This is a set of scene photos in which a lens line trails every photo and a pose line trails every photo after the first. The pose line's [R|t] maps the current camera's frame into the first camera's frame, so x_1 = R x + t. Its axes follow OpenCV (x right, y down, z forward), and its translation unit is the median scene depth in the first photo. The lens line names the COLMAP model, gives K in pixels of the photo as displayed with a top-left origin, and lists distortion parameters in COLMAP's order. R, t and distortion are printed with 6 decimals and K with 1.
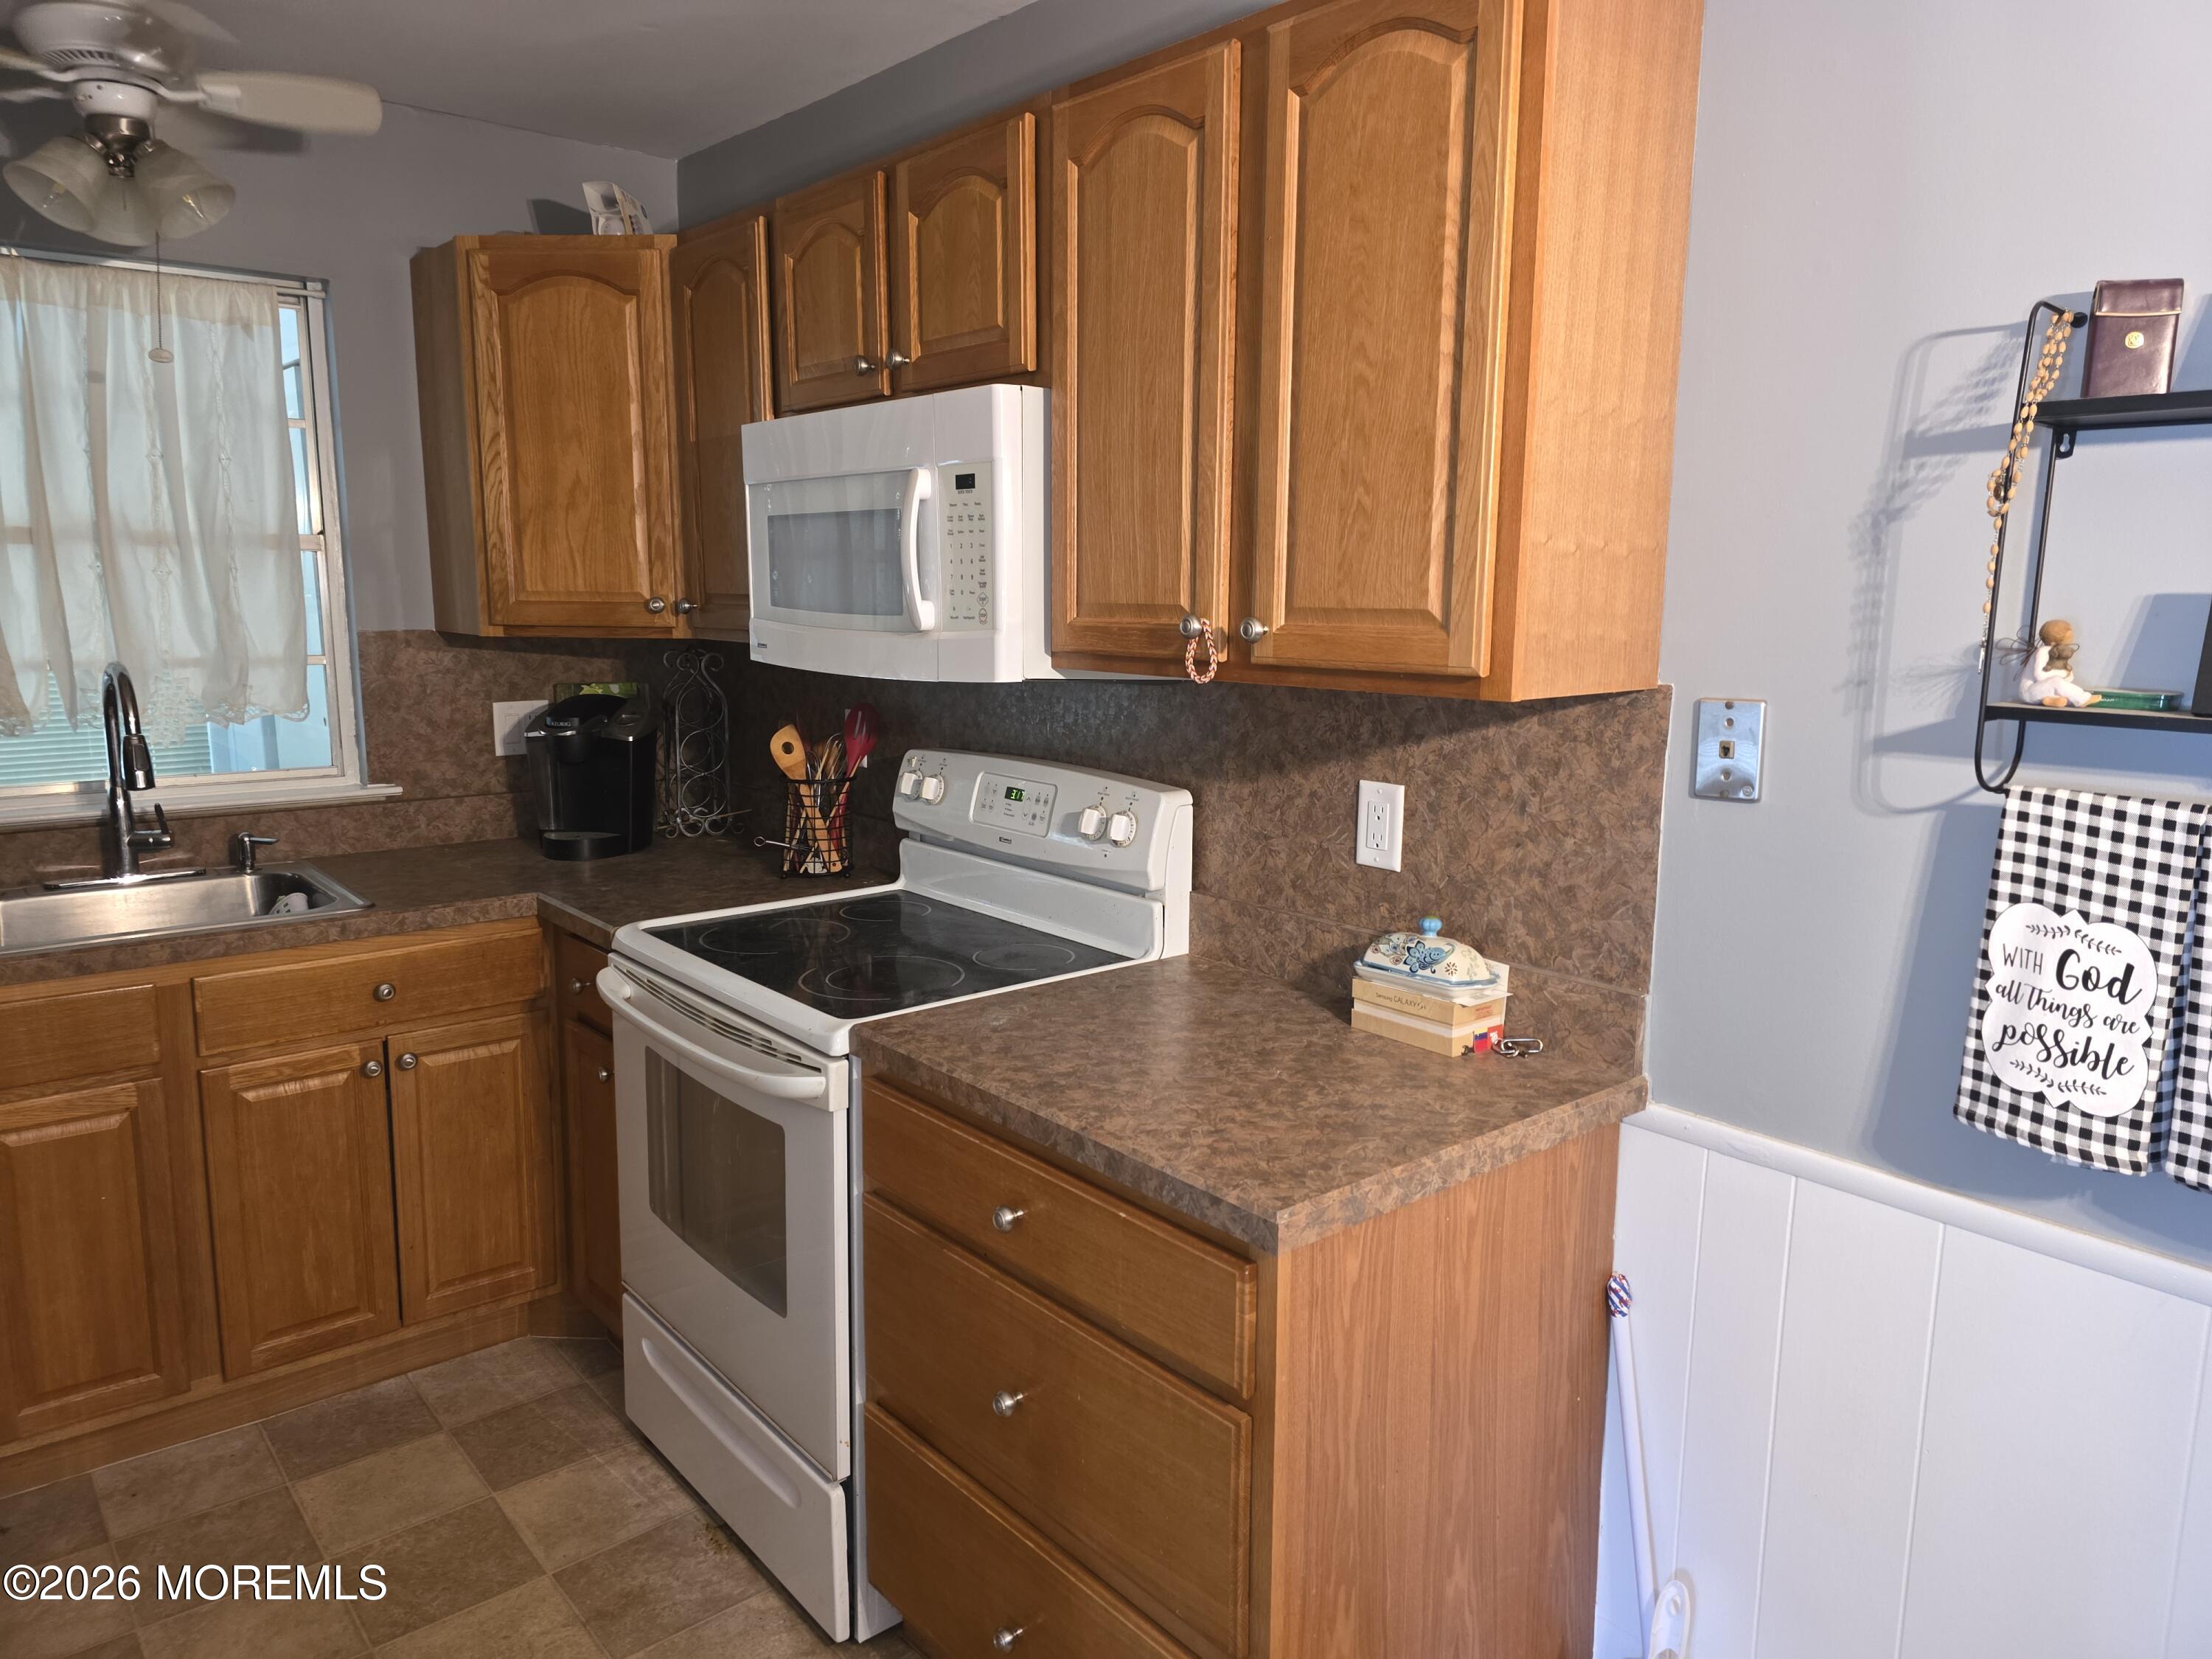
lens RADIAL K [[1489.2, 0, 1100.0], [0, 1489.2, 818.0], [0, 0, 1]] dist [0.033786, -0.022587]
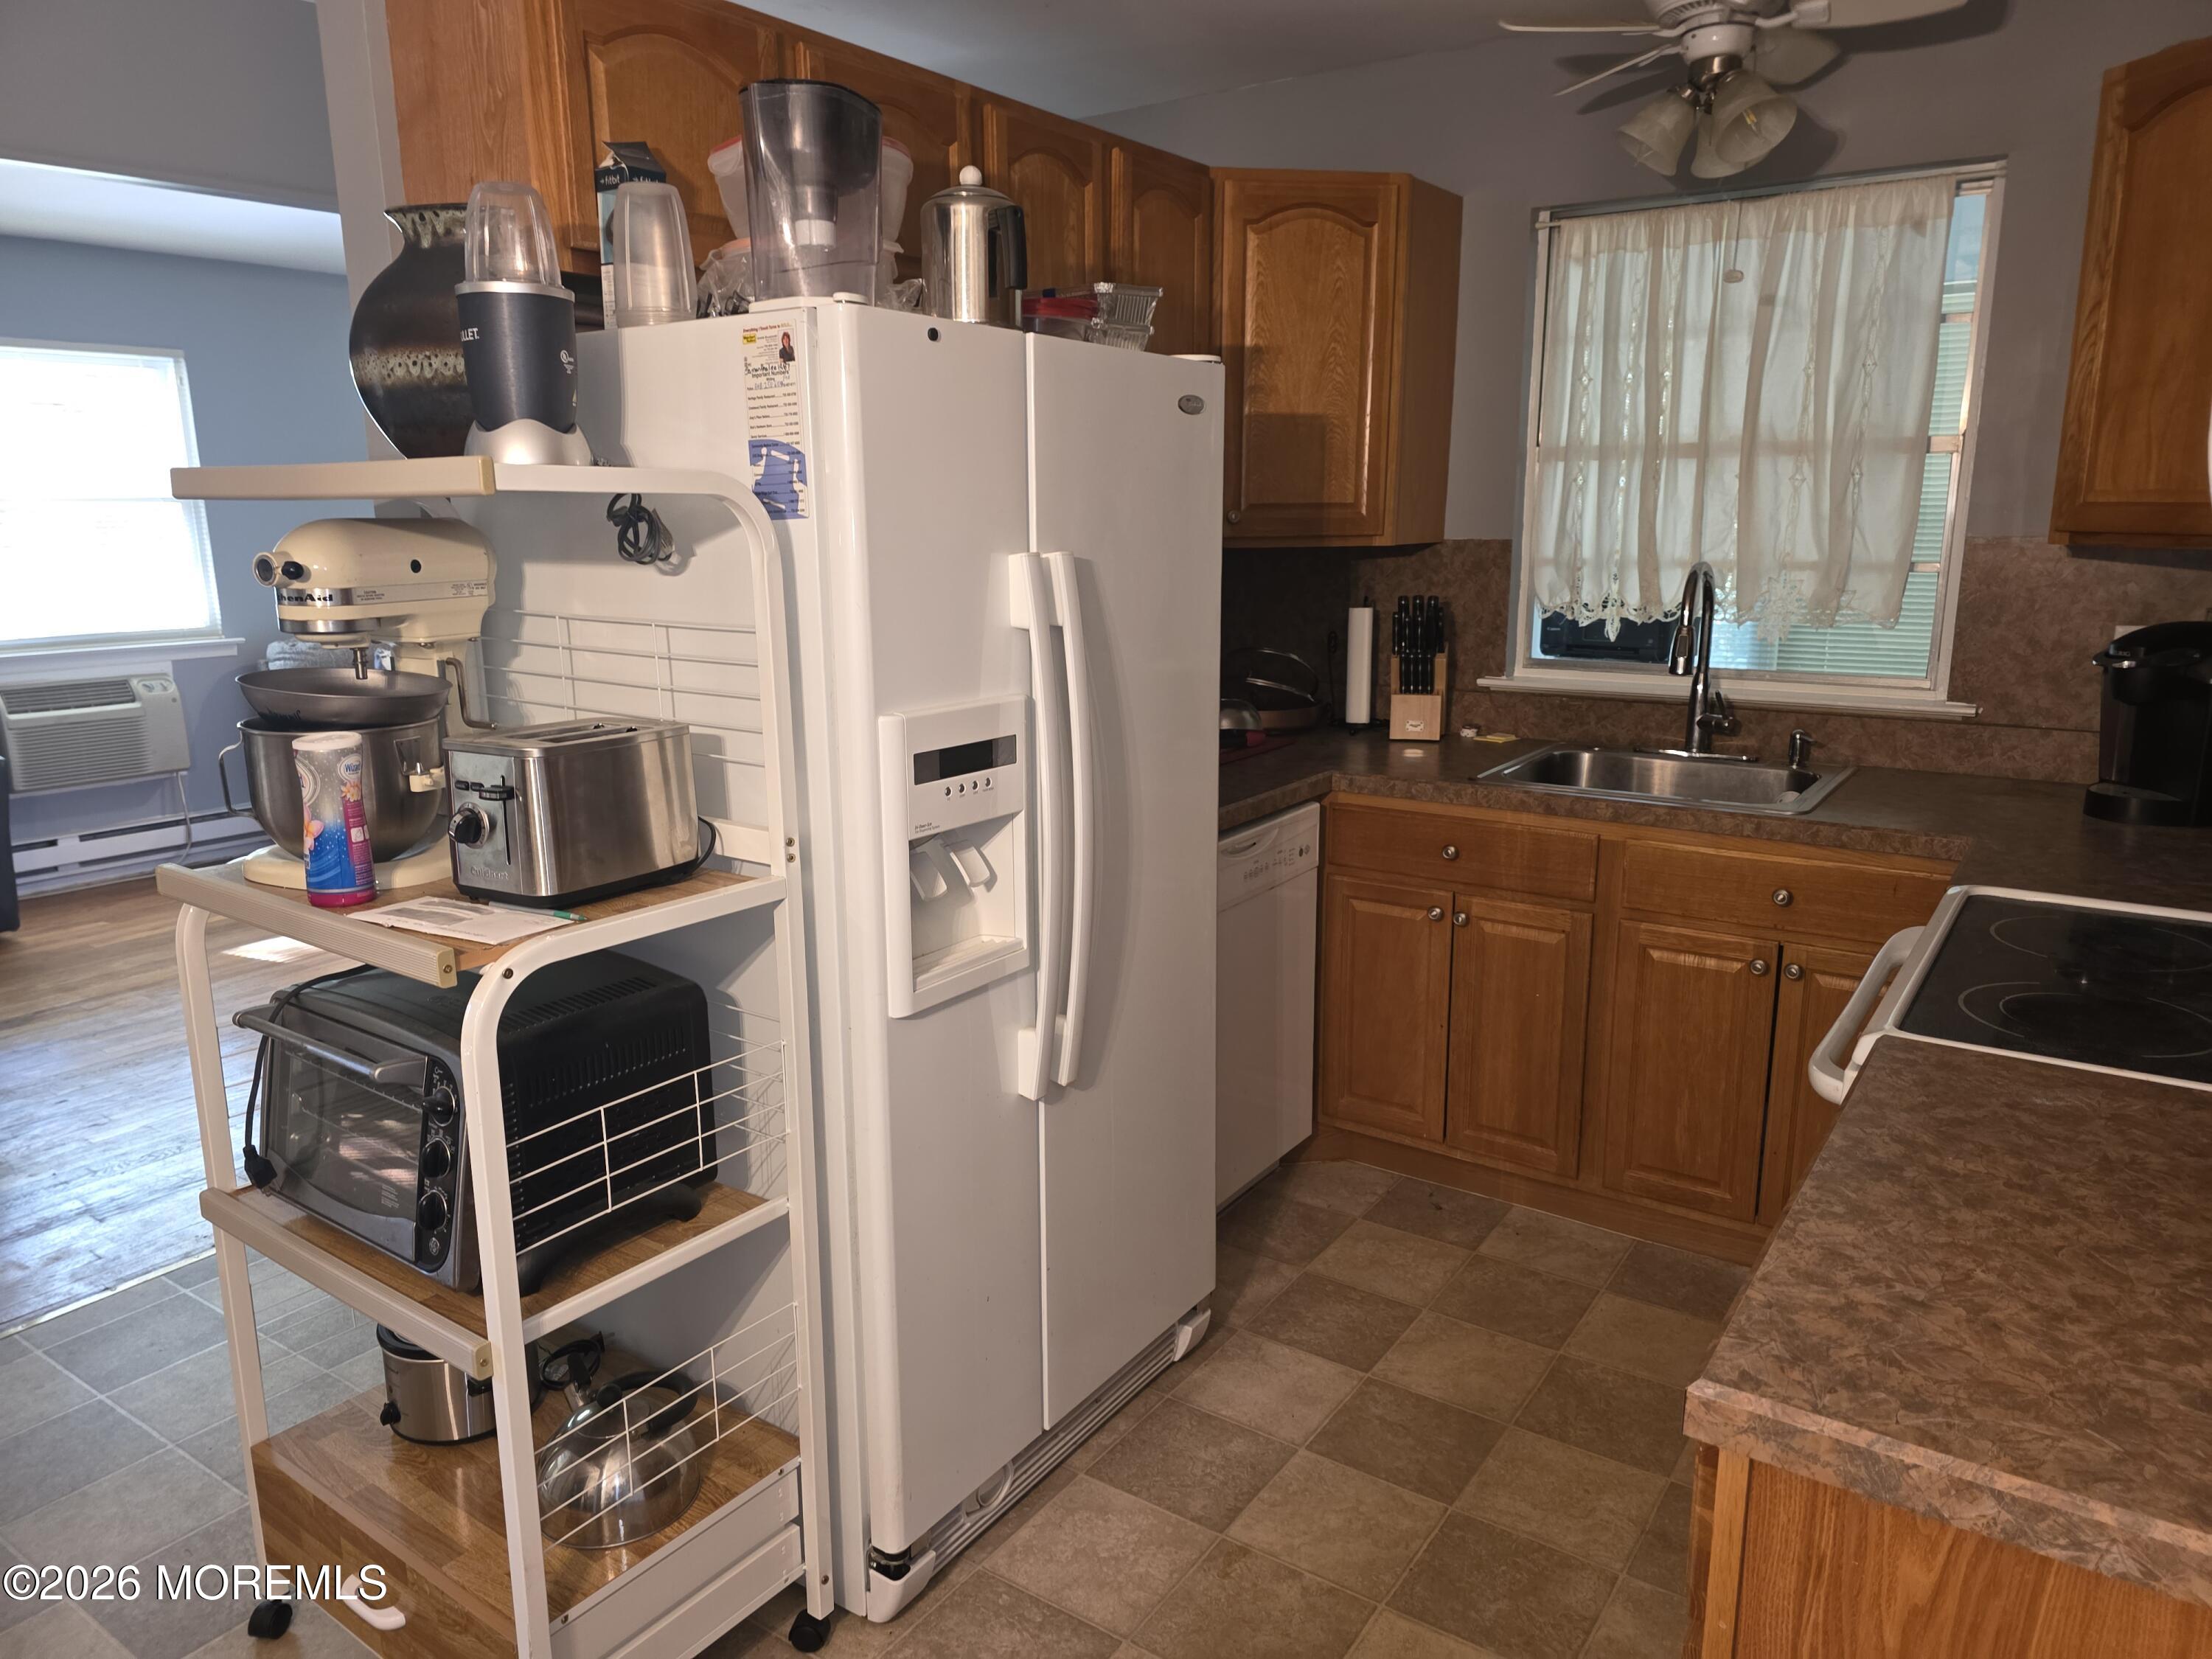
lens RADIAL K [[1489.2, 0, 1089.4], [0, 1489.2, 837.8], [0, 0, 1]] dist [0.033786, -0.022587]
pose [[0.254590, 0.205707, -0.944917, 0.314568], [-0.139905, 0.974669, 0.174489, -0.030641], [0.956875, 0.087776, 0.276921, 0.245078]]
